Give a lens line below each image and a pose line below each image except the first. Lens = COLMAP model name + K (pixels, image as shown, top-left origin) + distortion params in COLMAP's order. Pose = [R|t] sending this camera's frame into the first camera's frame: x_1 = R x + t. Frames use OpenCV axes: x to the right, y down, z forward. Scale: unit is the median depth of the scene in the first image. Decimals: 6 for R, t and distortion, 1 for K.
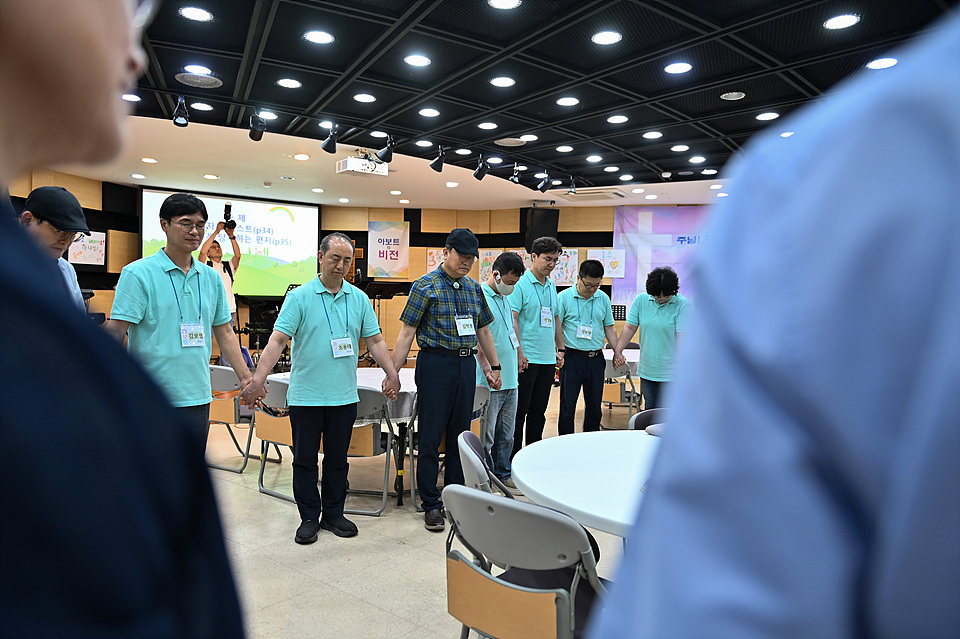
lens RADIAL K [[654.9, 0, 480.0], [0, 654.9, 319.5], [0, 0, 1]] dist [-0.011398, 0.001393]
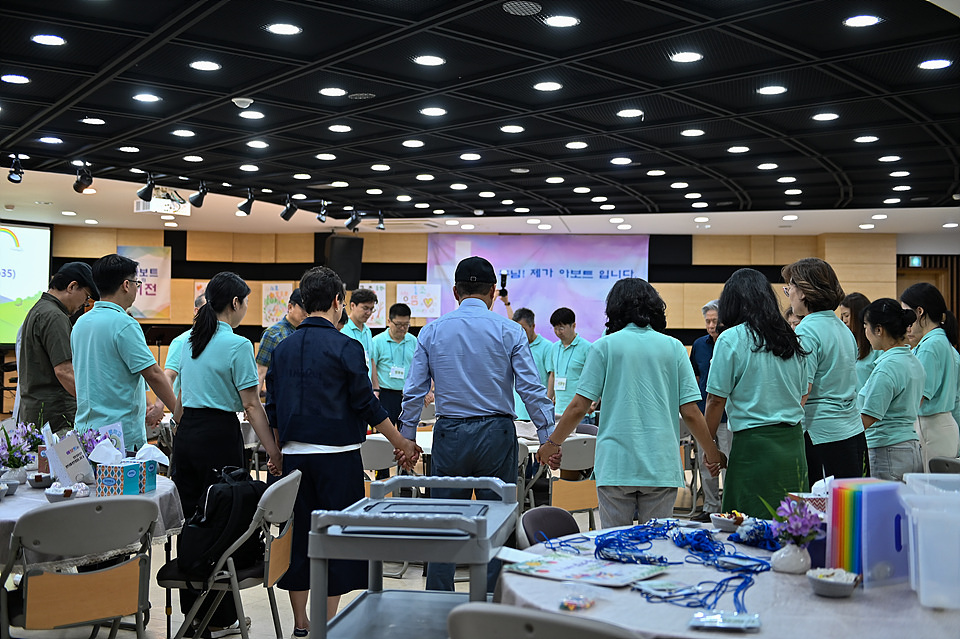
lens RADIAL K [[1165.6, 0, 480.0], [0, 1165.6, 319.5], [0, 0, 1]] dist [0.024131, -0.000782]
pose [[0.971991, -0.005648, 0.234951, -0.117183], [0.017975, 0.998570, -0.050356, 0.021834], [-0.234331, 0.053168, 0.970702, -0.664665]]
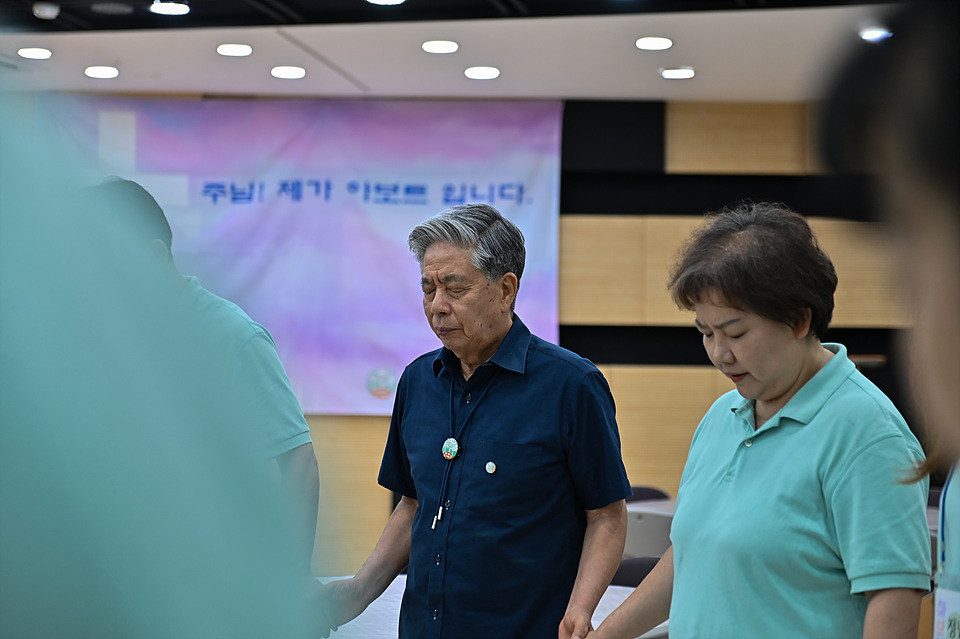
lens RADIAL K [[1846.6, 0, 480.0], [0, 1846.6, 319.5], [0, 0, 1]] dist [-0.037025, 0.189029]
pose [[0.971513, -0.001115, 0.236985, 0.283722], [0.012584, 0.998821, -0.046888, -0.001673], [-0.236654, 0.048535, 0.970381, -0.029991]]
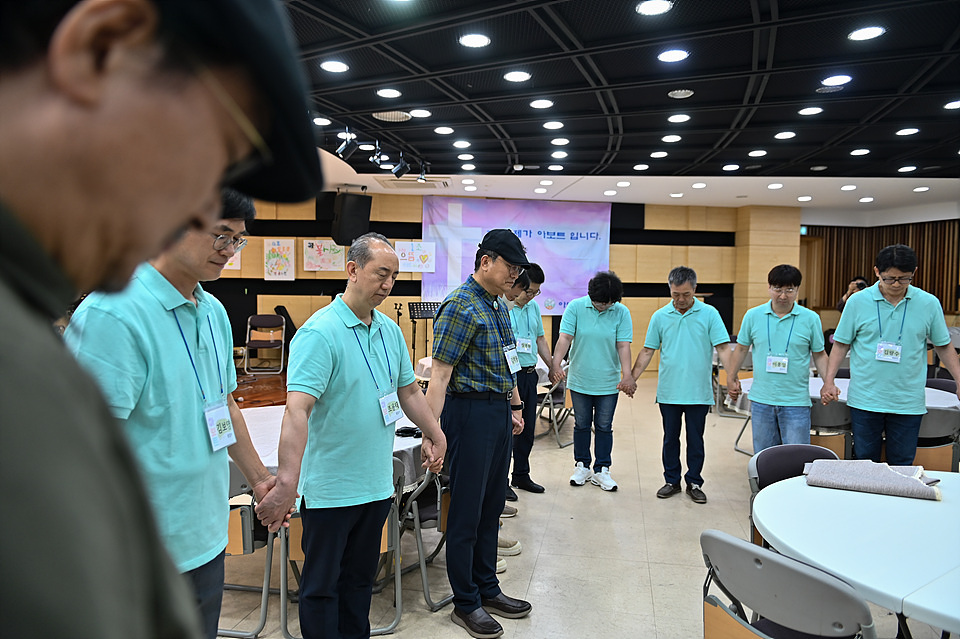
lens RADIAL K [[654.9, 0, 480.0], [0, 654.9, 319.5], [0, 0, 1]] dist [-0.011398, 0.001393]
pose [[0.893745, -0.033227, 0.447344, -0.201198], [0.022753, 0.999327, 0.028768, -0.030153], [-0.447999, -0.015533, 0.893899, 0.178524]]
